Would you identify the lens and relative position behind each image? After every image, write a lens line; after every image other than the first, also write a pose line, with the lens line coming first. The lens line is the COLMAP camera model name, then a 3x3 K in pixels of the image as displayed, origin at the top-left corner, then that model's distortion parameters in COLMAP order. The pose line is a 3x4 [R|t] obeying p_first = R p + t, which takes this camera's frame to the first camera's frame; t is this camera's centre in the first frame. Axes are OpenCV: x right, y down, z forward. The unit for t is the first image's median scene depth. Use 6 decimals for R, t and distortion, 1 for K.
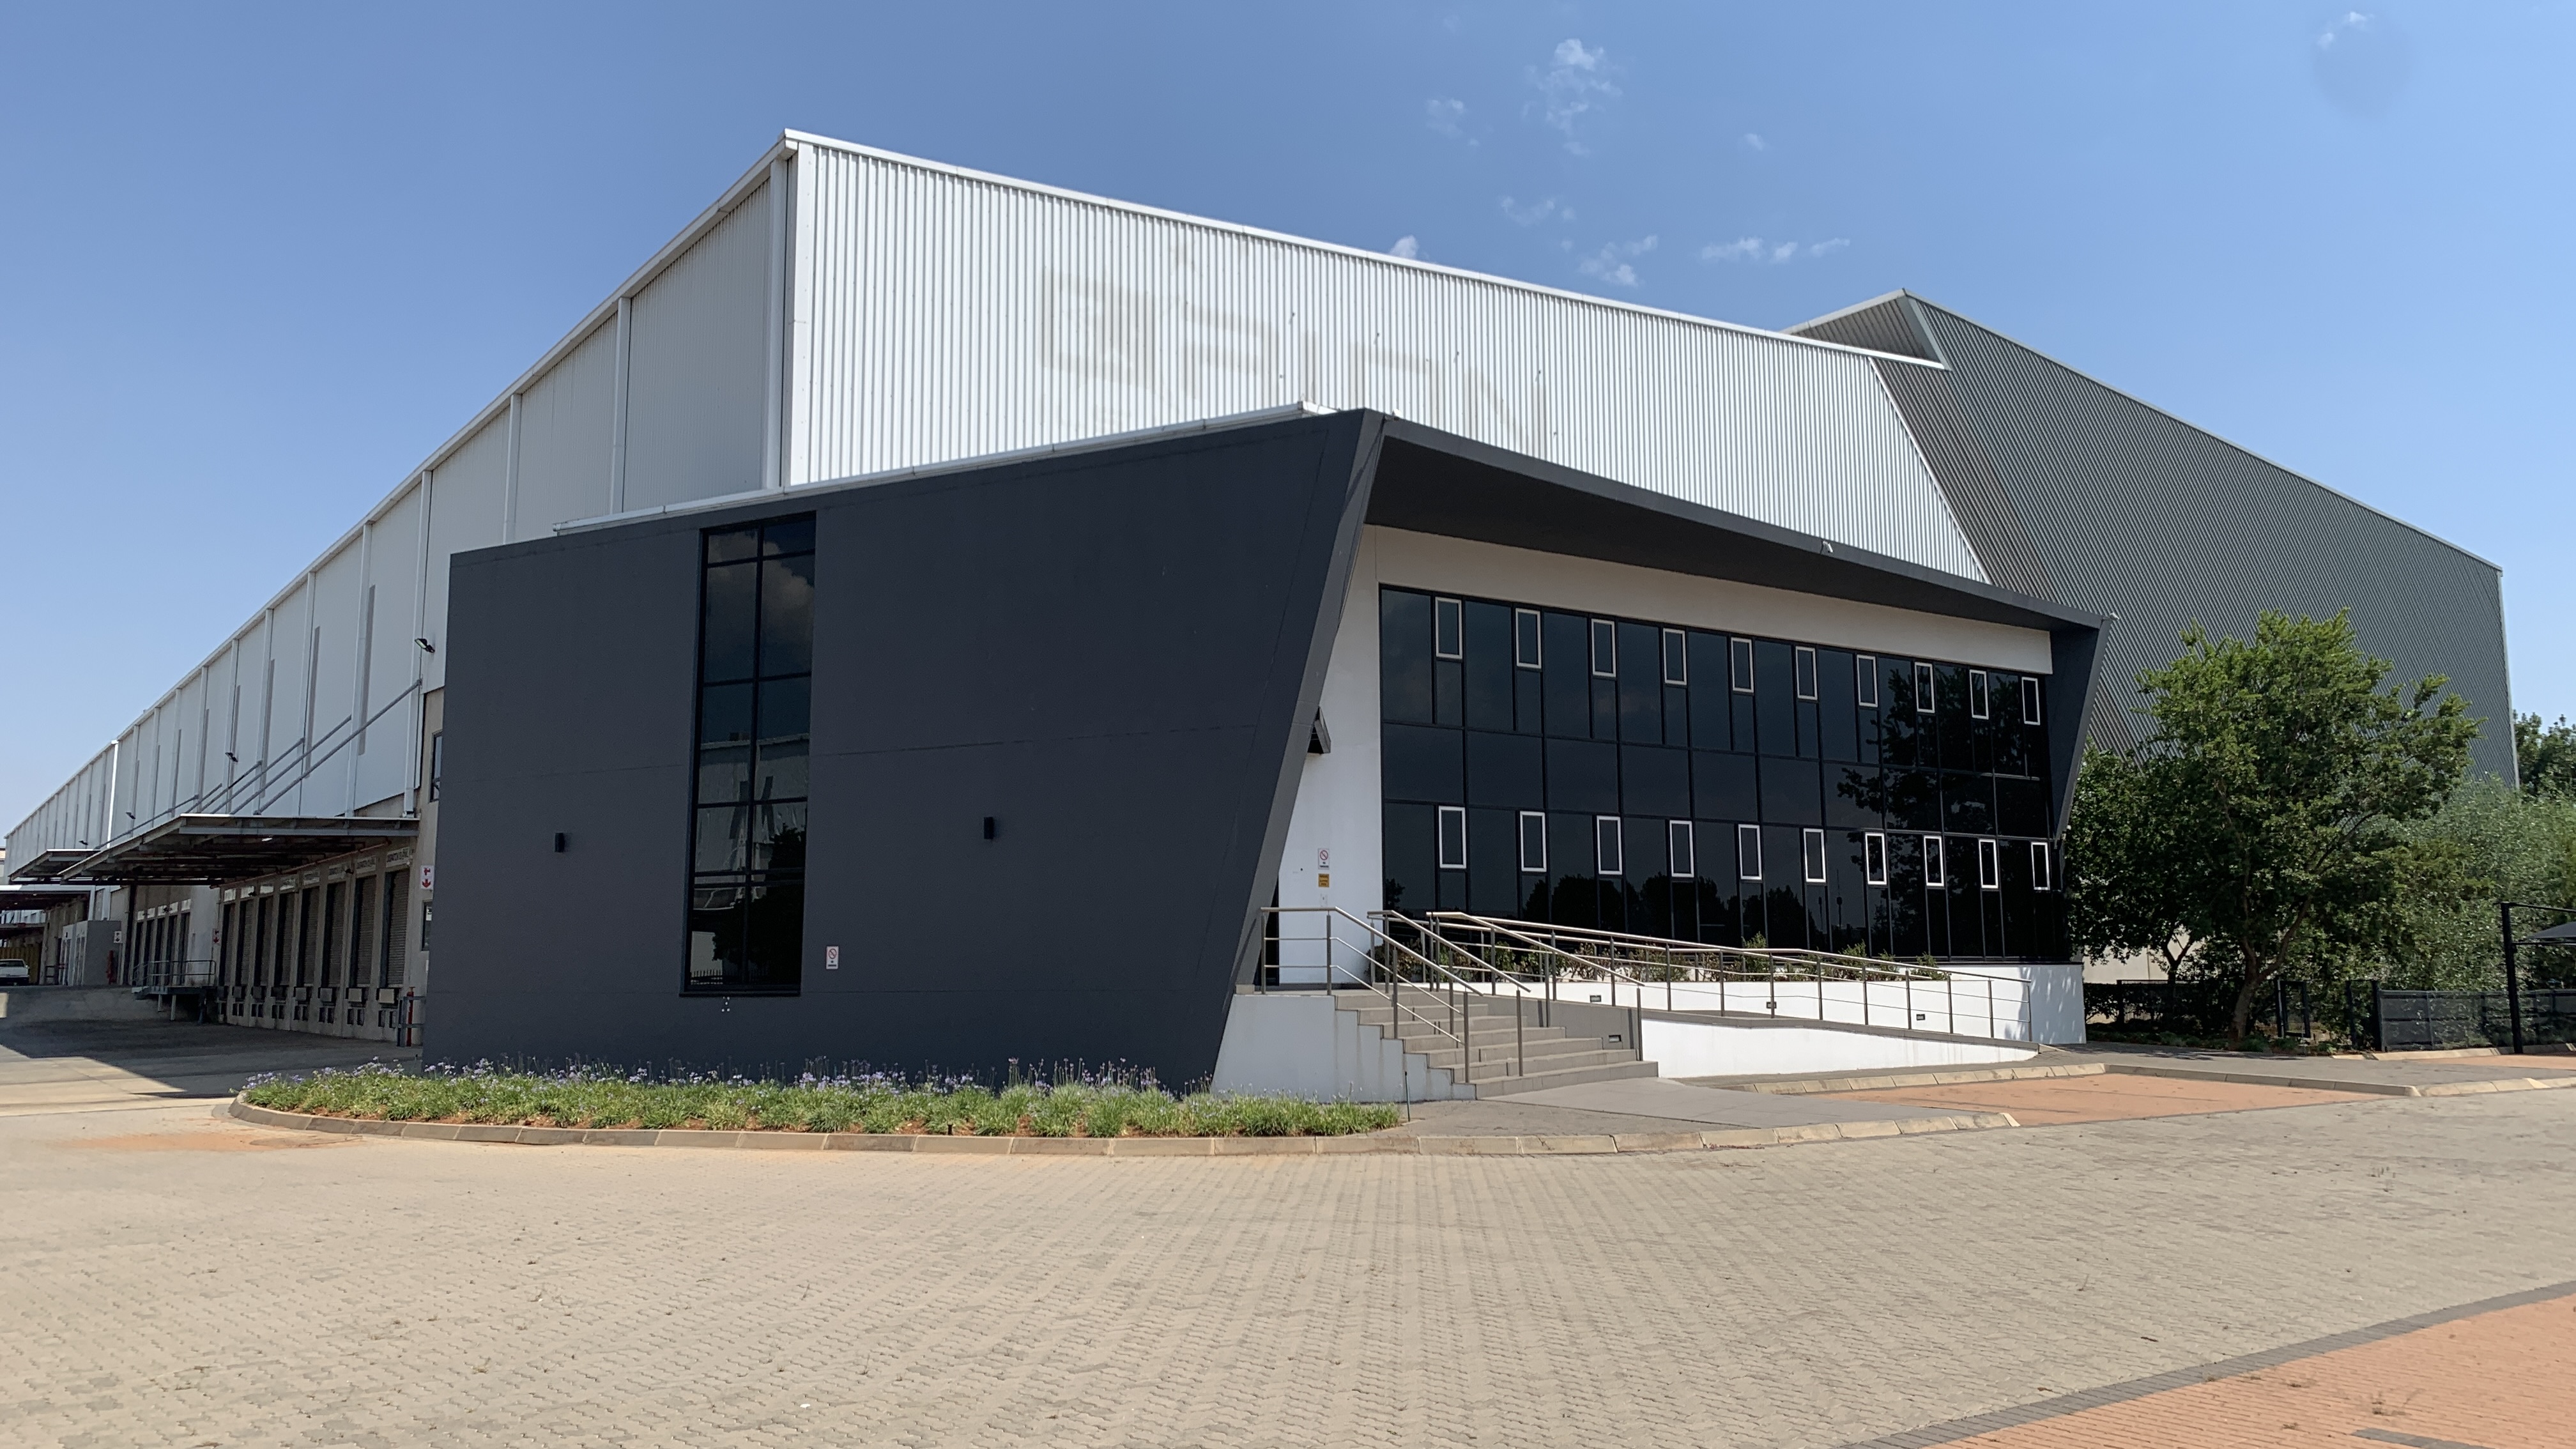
lens RADIAL K [[1970.1, 0, 1311.3], [0, 1970.1, 693.7], [0, 0, 1]] dist [0.033508, -0.044567]
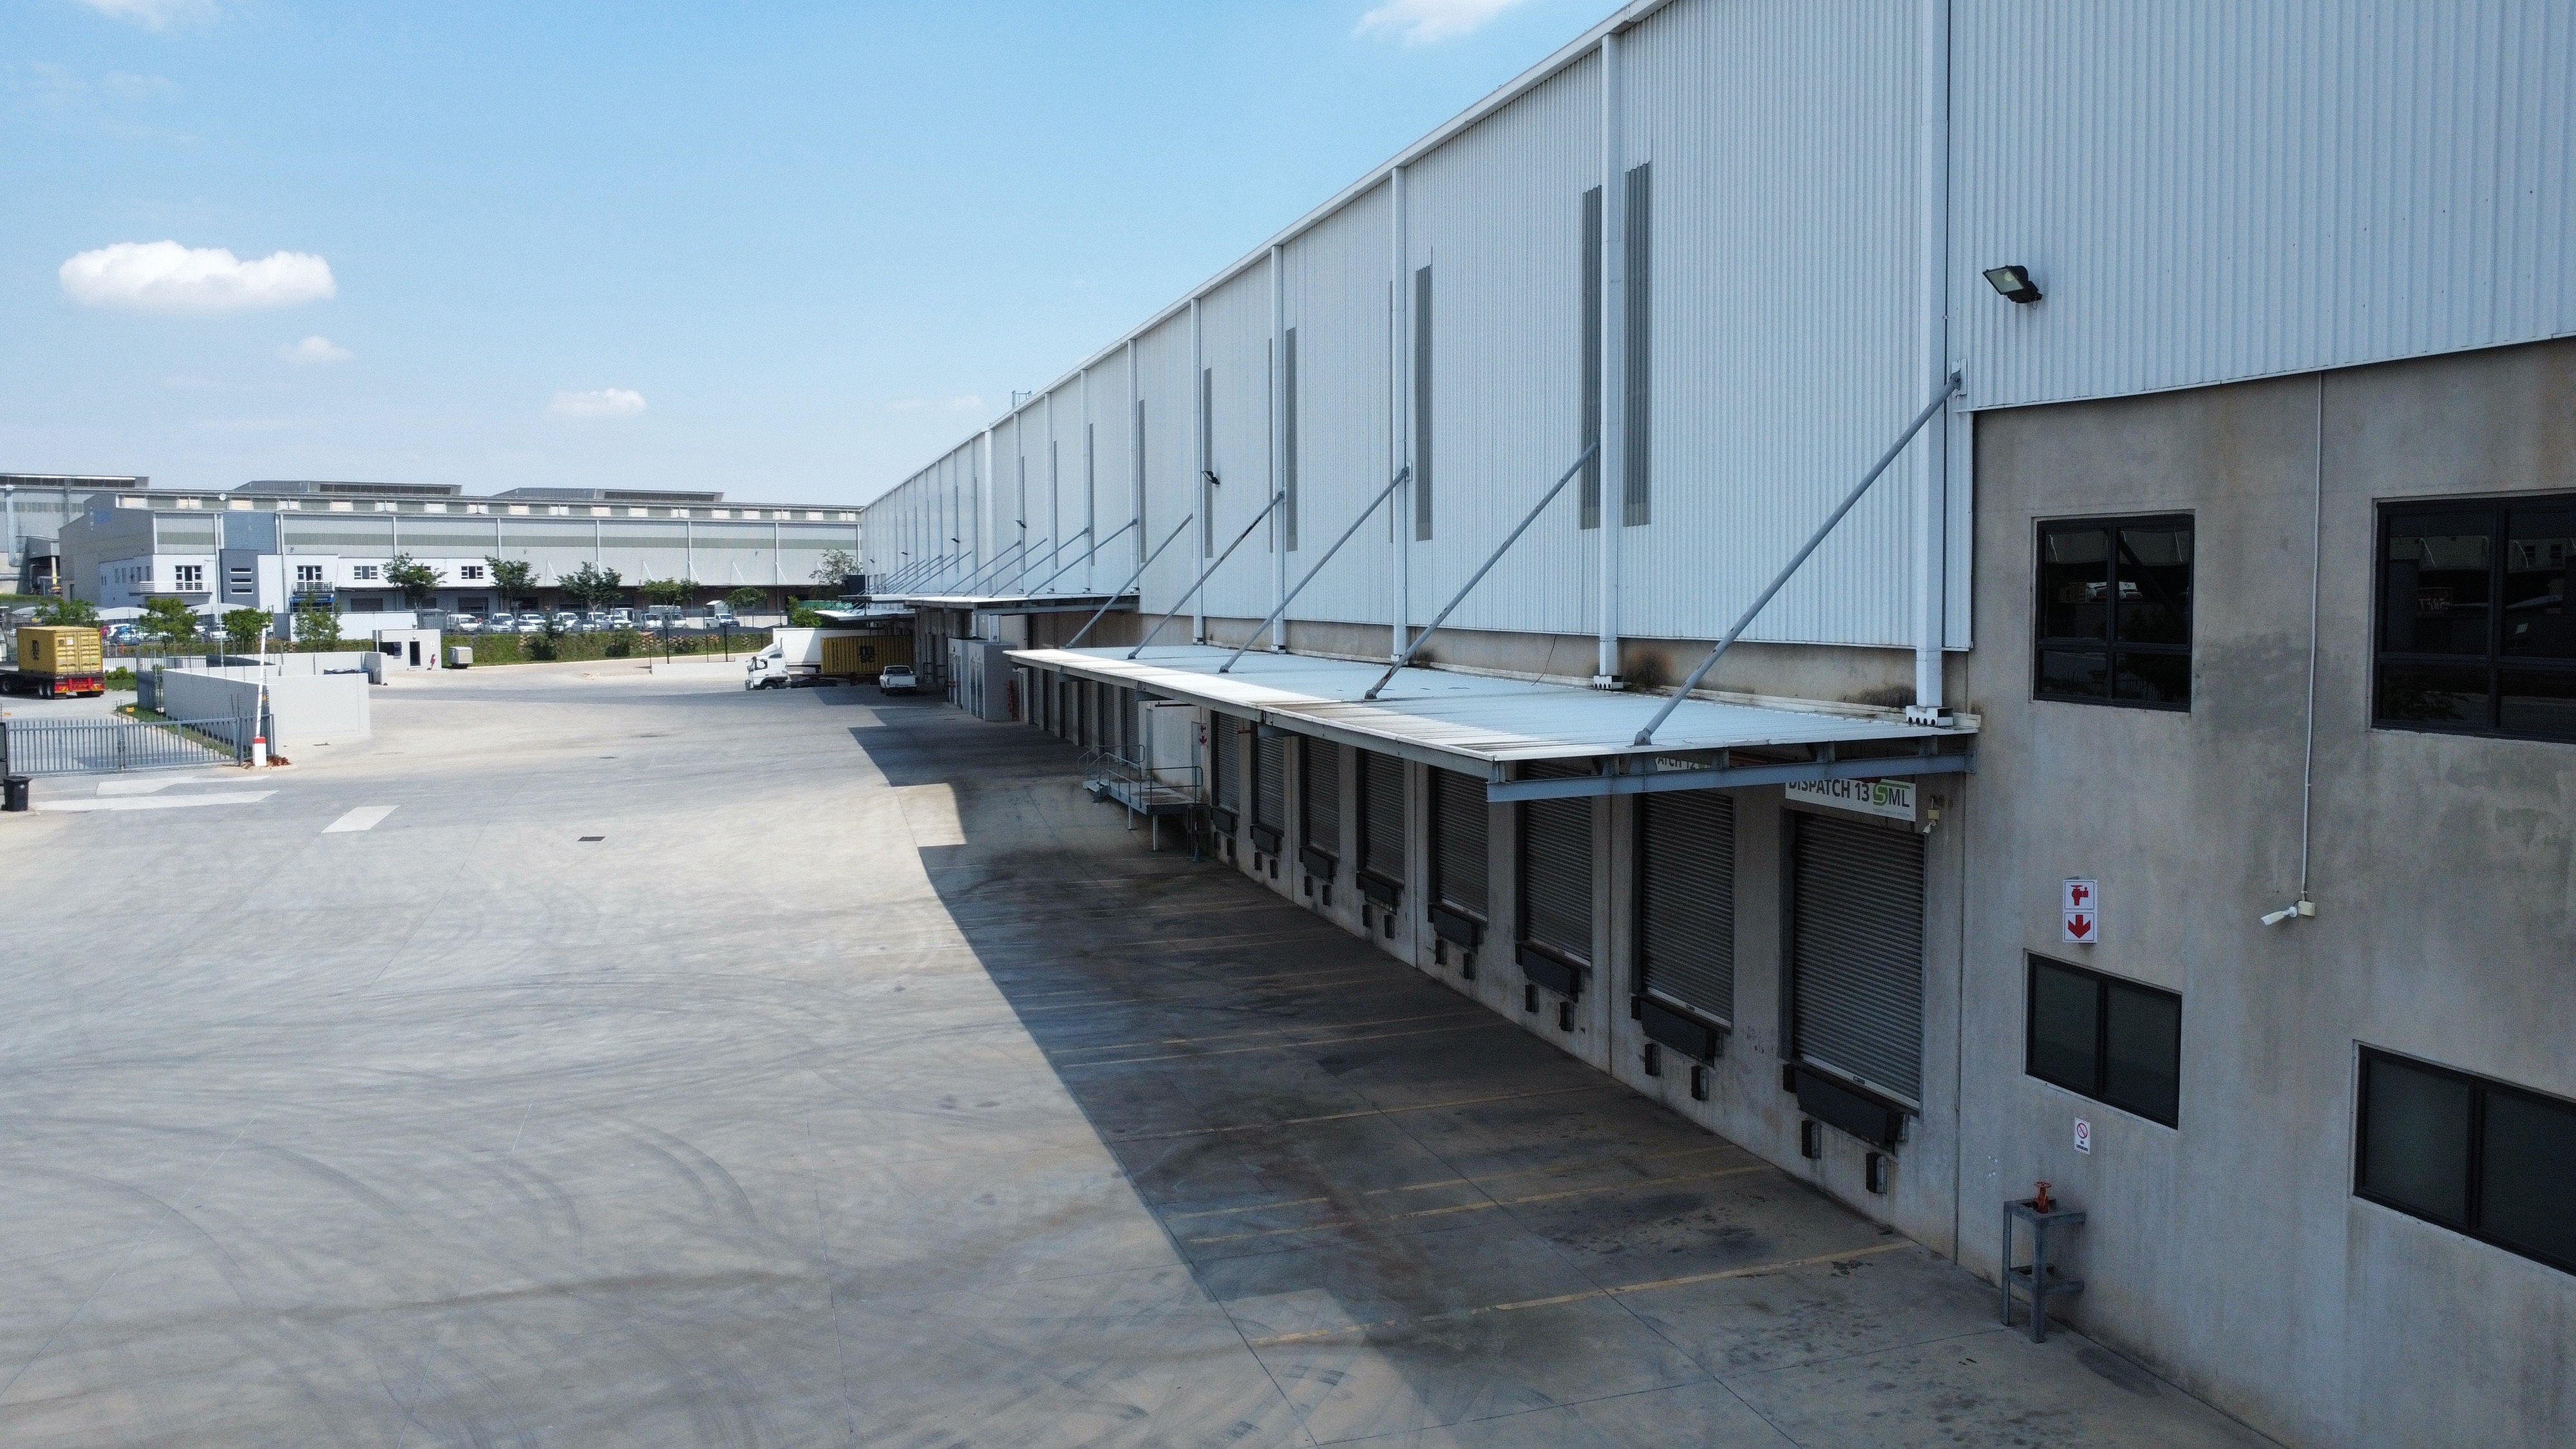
lens RADIAL K [[1868.8, 0, 1281.6], [0, 1868.8, 714.4], [0, 0, 1]] dist [-0.024075, -0.012175]
pose [[0.940540, 0.021155, -0.339024, -0.715694], [0.049828, 0.978670, 0.199304, -0.033650], [0.336009, -0.204346, 0.919424, 0.958070]]
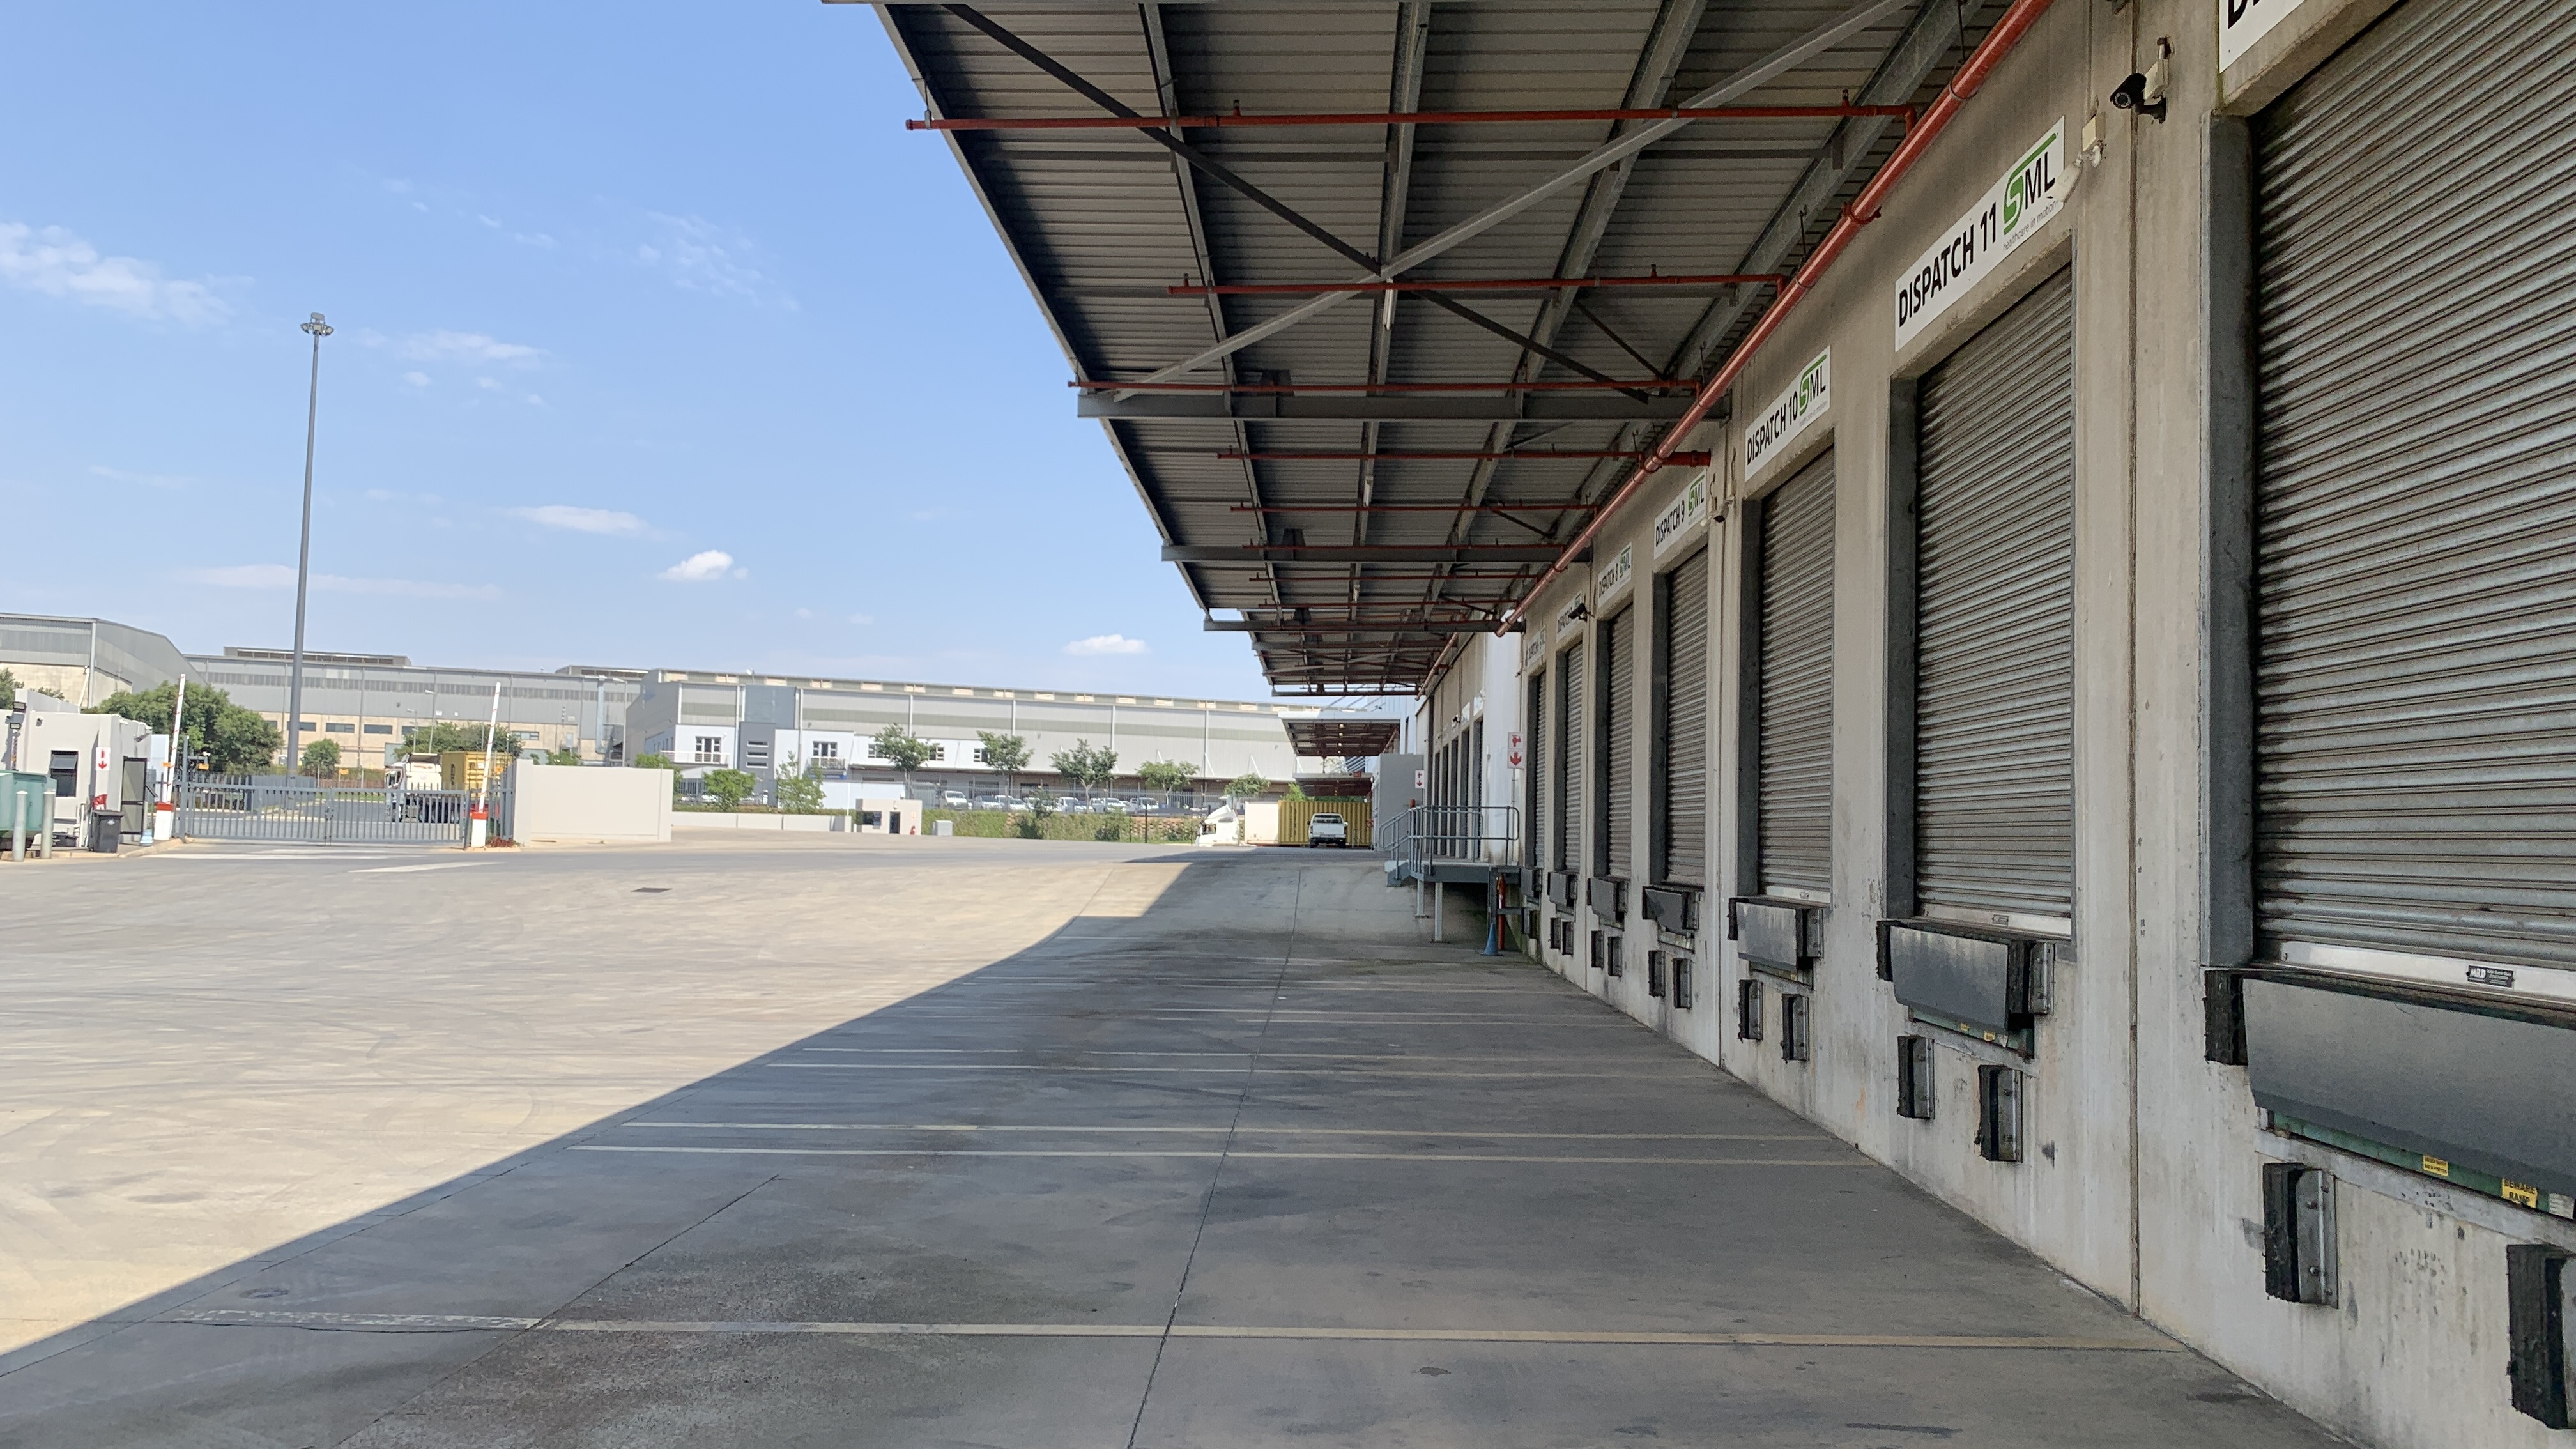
lens RADIAL K [[1954.4, 0, 1294.1], [0, 1954.4, 722.4], [0, 0, 1]] dist [0.080304, -0.127579]
pose [[0.794662, -0.010480, -0.606961, -0.794747], [0.054897, 0.996995, 0.054659, 0.214736], [0.604564, -0.076756, 0.792850, 1.511879]]
